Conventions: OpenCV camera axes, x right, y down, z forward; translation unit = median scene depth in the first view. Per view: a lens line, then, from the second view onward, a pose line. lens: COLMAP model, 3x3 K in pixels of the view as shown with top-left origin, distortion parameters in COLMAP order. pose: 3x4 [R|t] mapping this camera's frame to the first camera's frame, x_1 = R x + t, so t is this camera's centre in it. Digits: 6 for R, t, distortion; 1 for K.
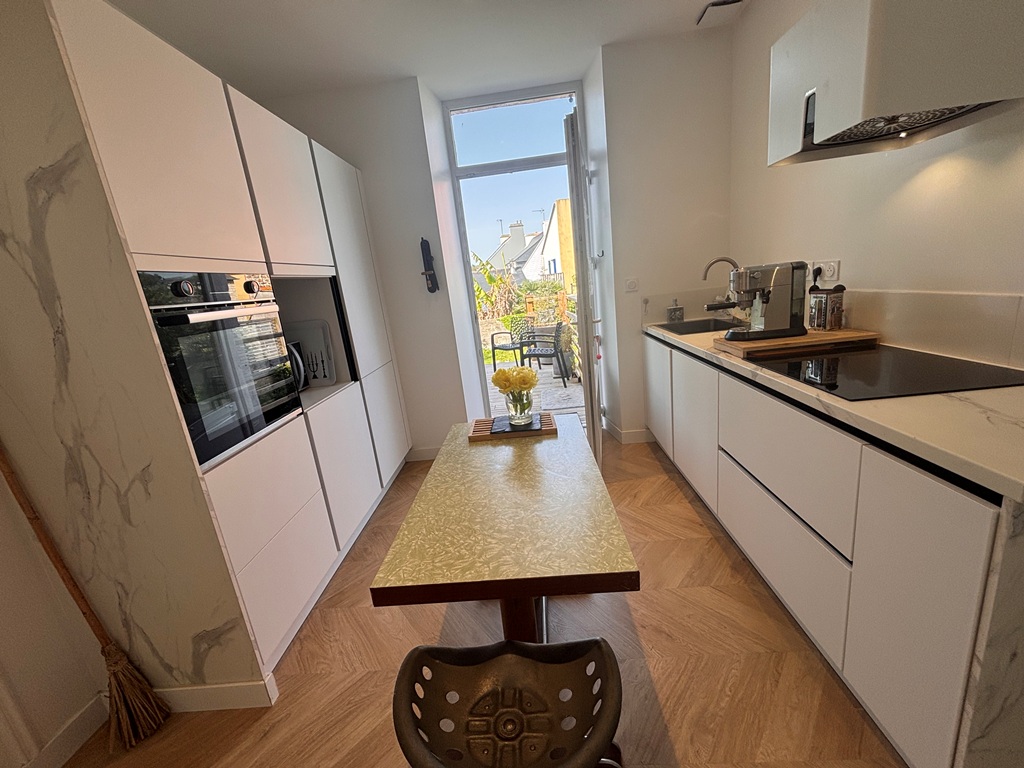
lens RADIAL K [[415.7, 0, 512.6], [0, 415.7, 382.9], [0, 0, 1]] dist [0.007640, 0.000795]
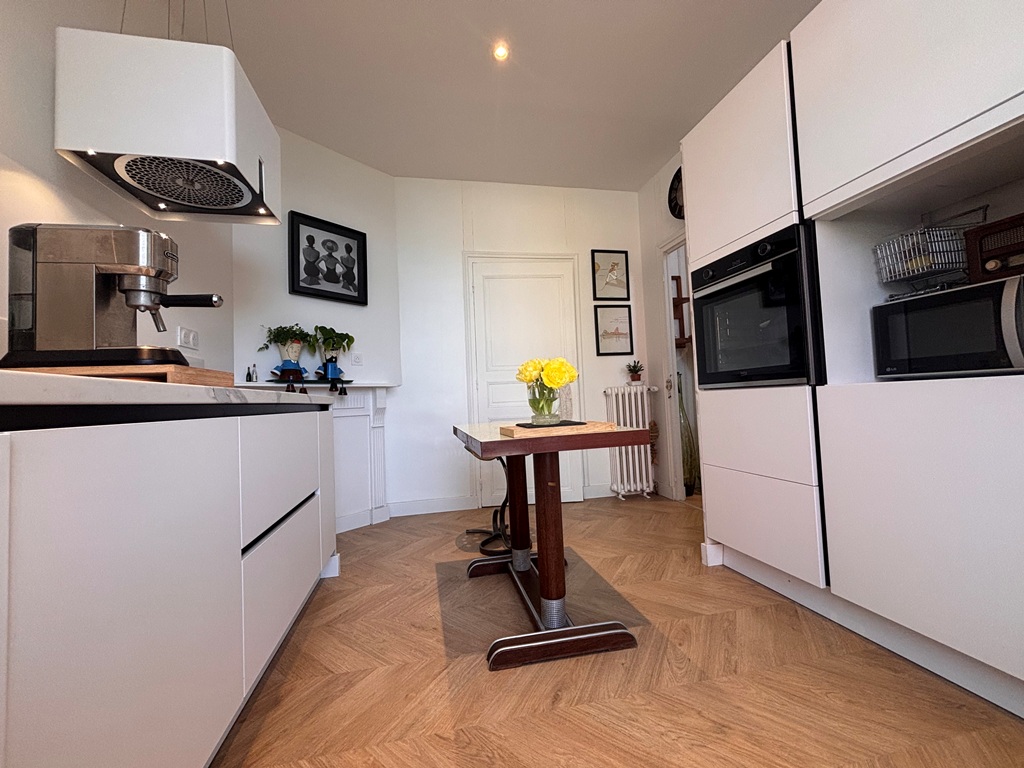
lens RADIAL K [[415.7, 0, 509.9], [0, 415.7, 382.1], [0, 0, 1]] dist [0.007640, 0.000795]
pose [[-0.956790, 0.143839, -0.252712, 0.347603], [0.088428, 0.971852, 0.218367, -0.213794], [0.277009, 0.186584, -0.942578, 2.112600]]
